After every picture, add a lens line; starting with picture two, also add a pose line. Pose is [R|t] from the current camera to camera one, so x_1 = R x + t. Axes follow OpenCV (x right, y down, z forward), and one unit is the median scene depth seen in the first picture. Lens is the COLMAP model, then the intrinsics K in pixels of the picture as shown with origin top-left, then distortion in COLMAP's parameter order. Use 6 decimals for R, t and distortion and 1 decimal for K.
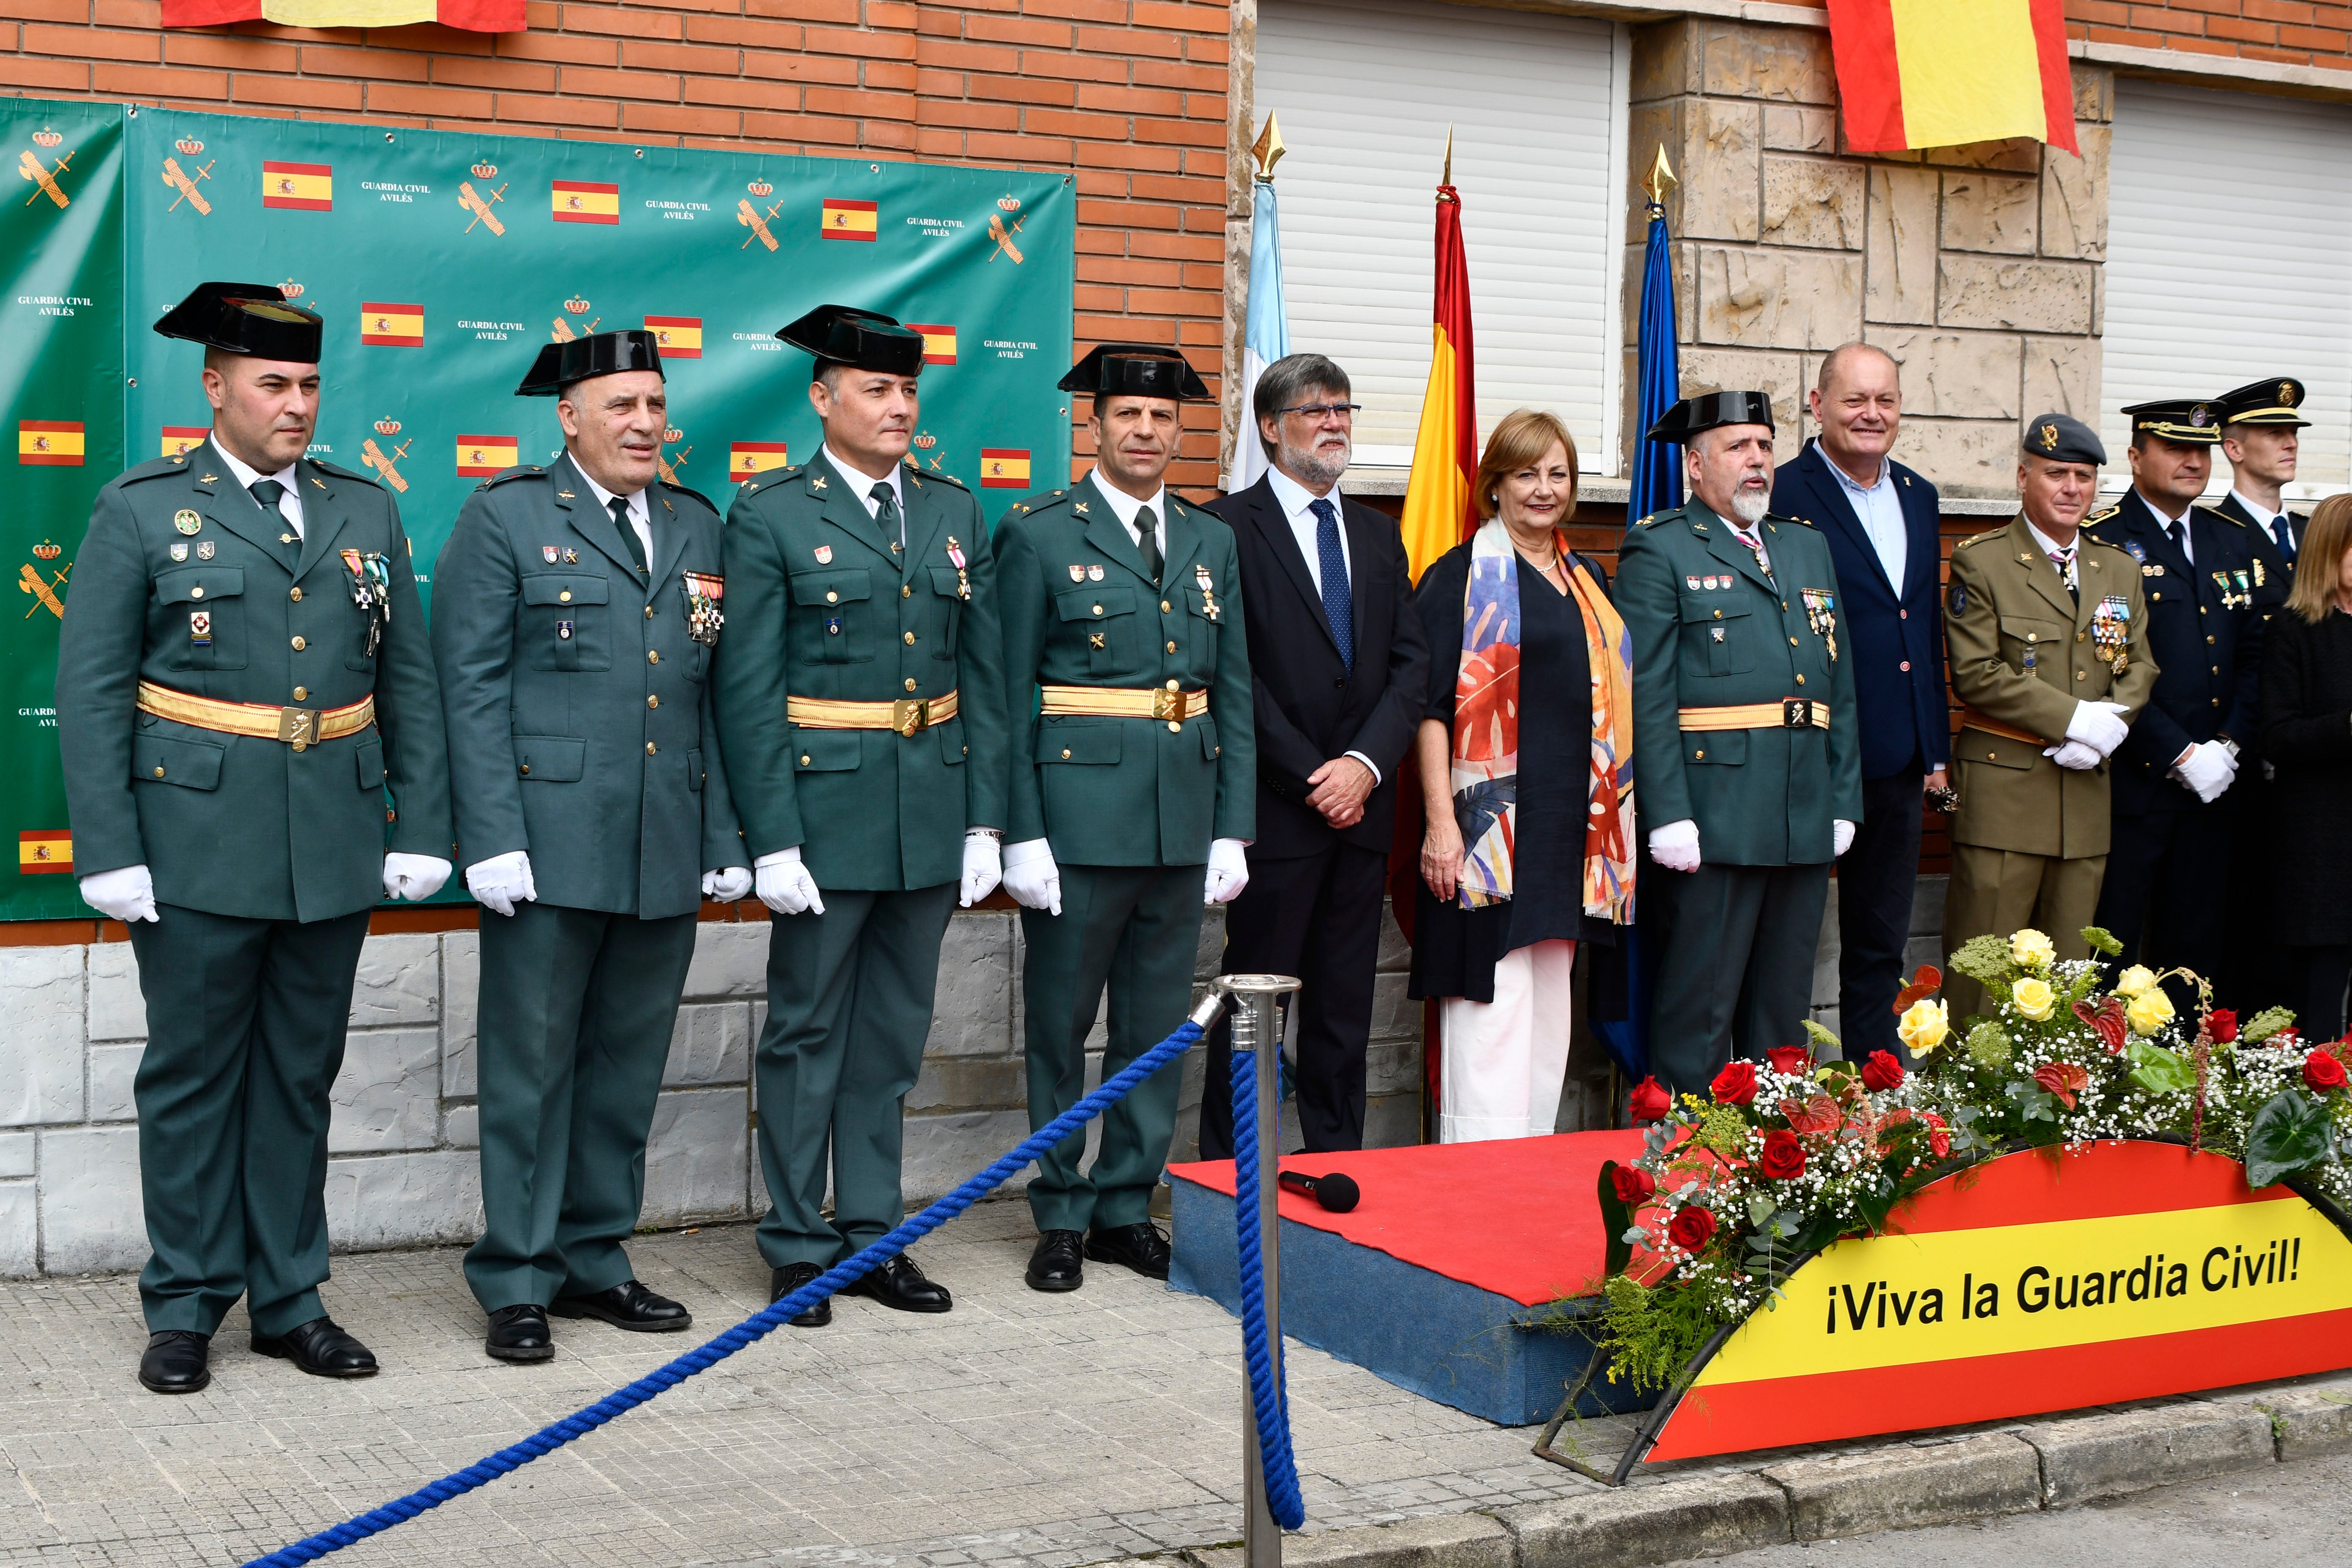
lens RADIAL K [[3461.2, 0, 1155.9], [0, 3461.2, 899.0], [0, 0, 1]] dist [-0.077314, 0.000000]
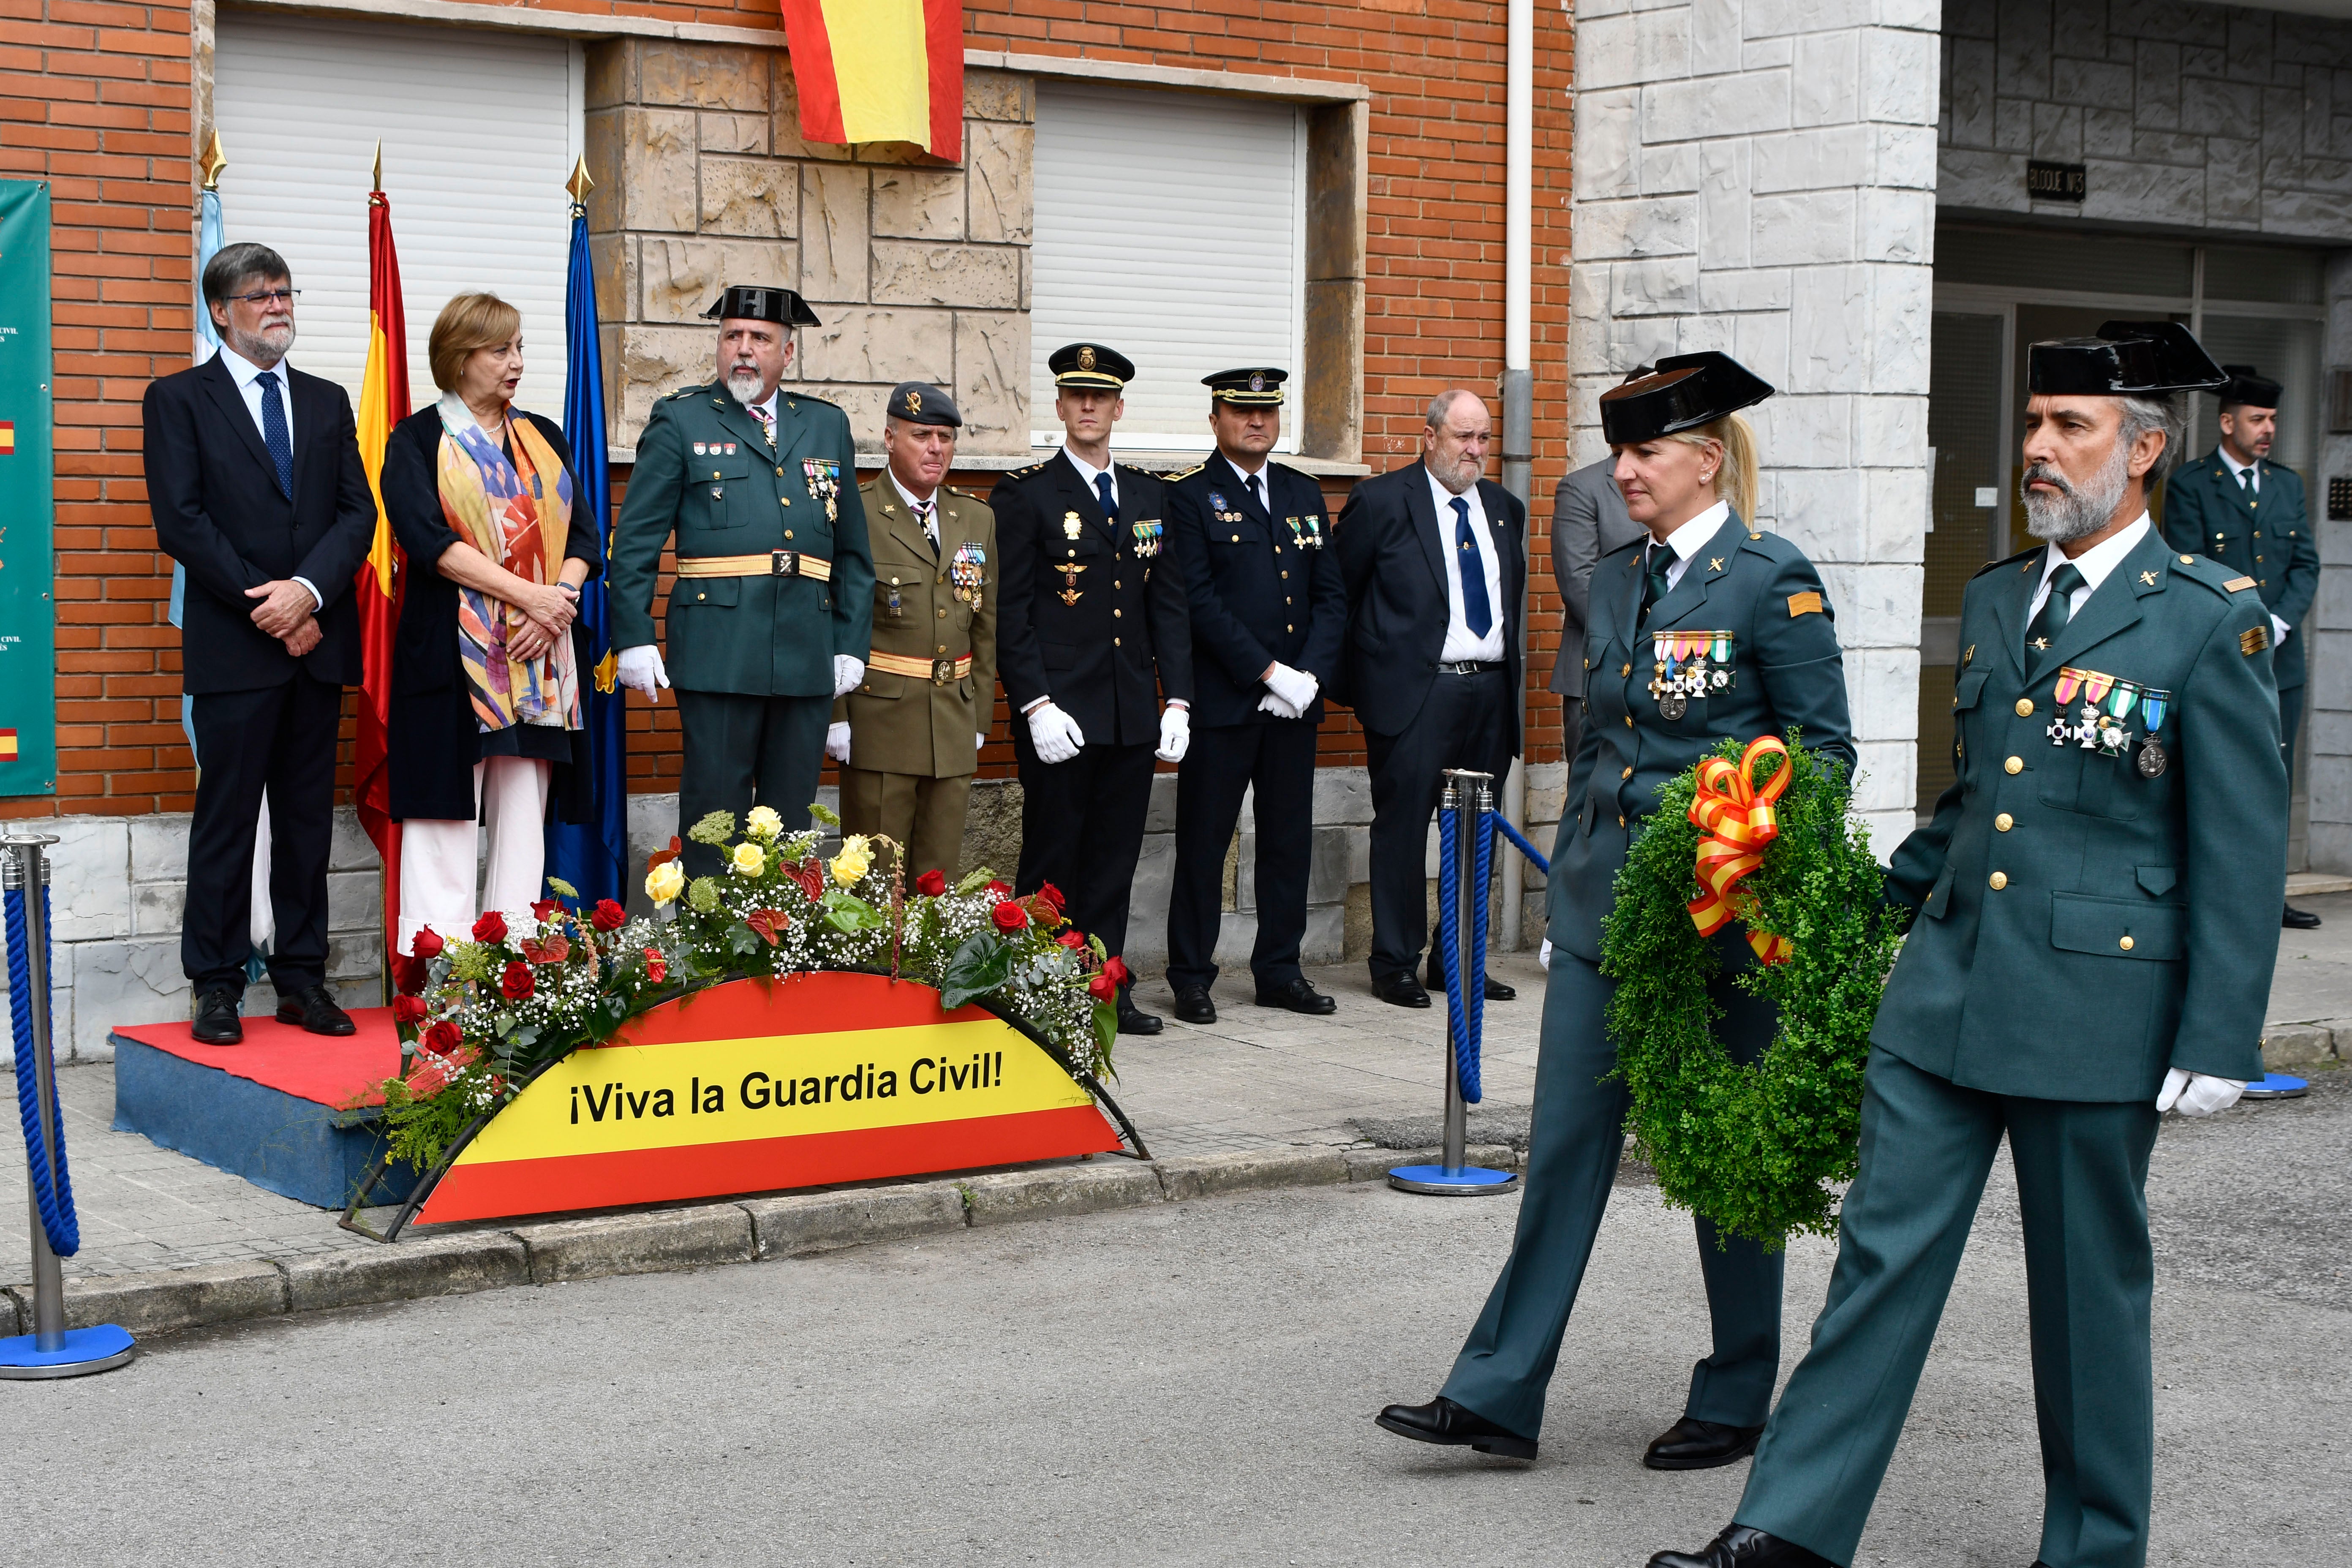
lens RADIAL K [[3952.9, 0, 1183.2], [0, 3952.9, 787.3], [0, 0, 1]] dist [0.003177, 0.000000]
pose [[0.988811, -0.016008, 0.148314, 0.169870], [0.019429, 0.999577, -0.021644, 0.031567], [-0.147905, 0.024284, 0.988703, -0.398745]]
